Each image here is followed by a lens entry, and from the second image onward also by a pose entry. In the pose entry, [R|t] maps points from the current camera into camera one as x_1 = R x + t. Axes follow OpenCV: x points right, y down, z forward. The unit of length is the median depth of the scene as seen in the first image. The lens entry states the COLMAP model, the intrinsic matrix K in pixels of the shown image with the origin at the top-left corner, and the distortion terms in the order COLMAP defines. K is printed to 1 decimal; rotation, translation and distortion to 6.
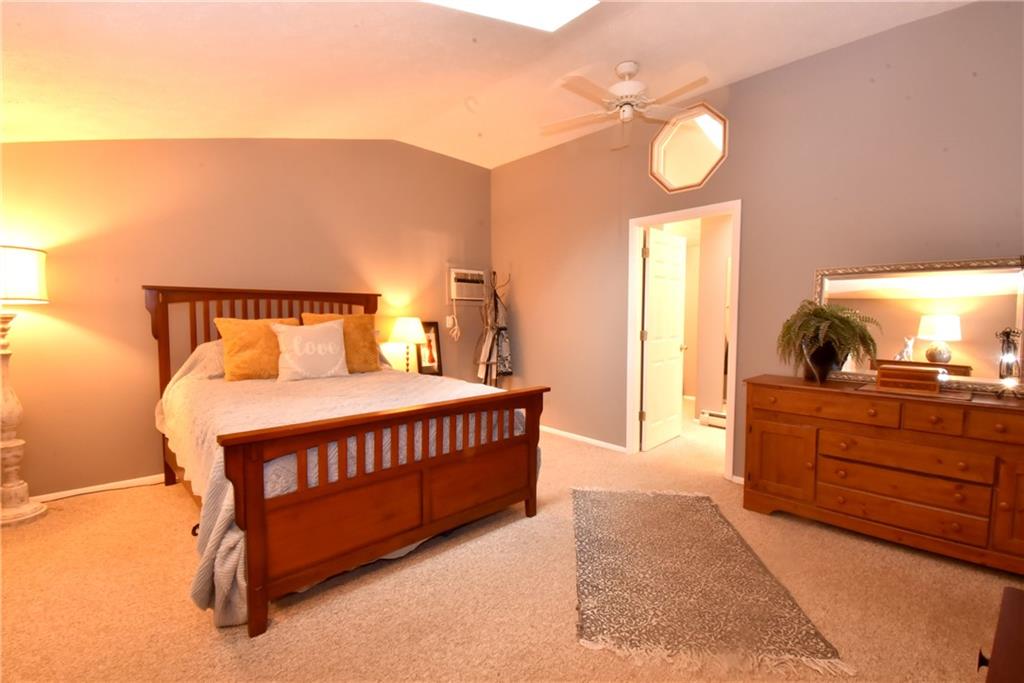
lens RADIAL K [[454.6, 0, 515.7], [0, 454.6, 342.2], [0, 0, 1]] dist [0.016787, -0.022922]
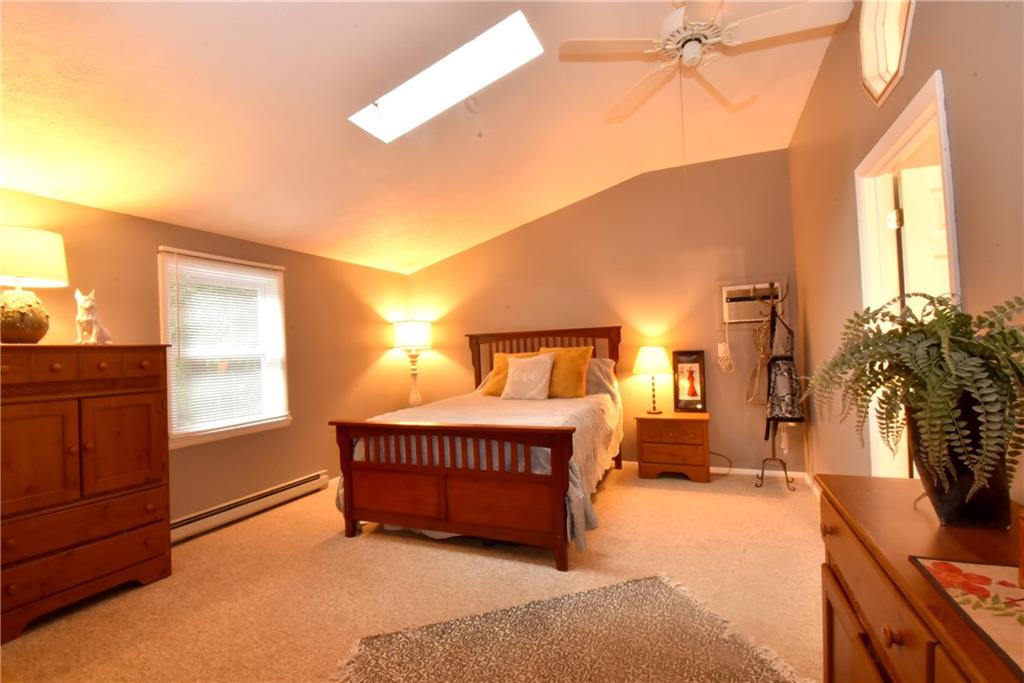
lens RADIAL K [[454.6, 0, 515.7], [0, 454.6, 342.2], [0, 0, 1]] dist [0.016787, -0.022922]
pose [[0.397484, -0.034122, -0.916974, 0.727663], [-0.014721, 0.998943, -0.043553, -0.025006], [0.917491, 0.030810, 0.396561, 0.468634]]
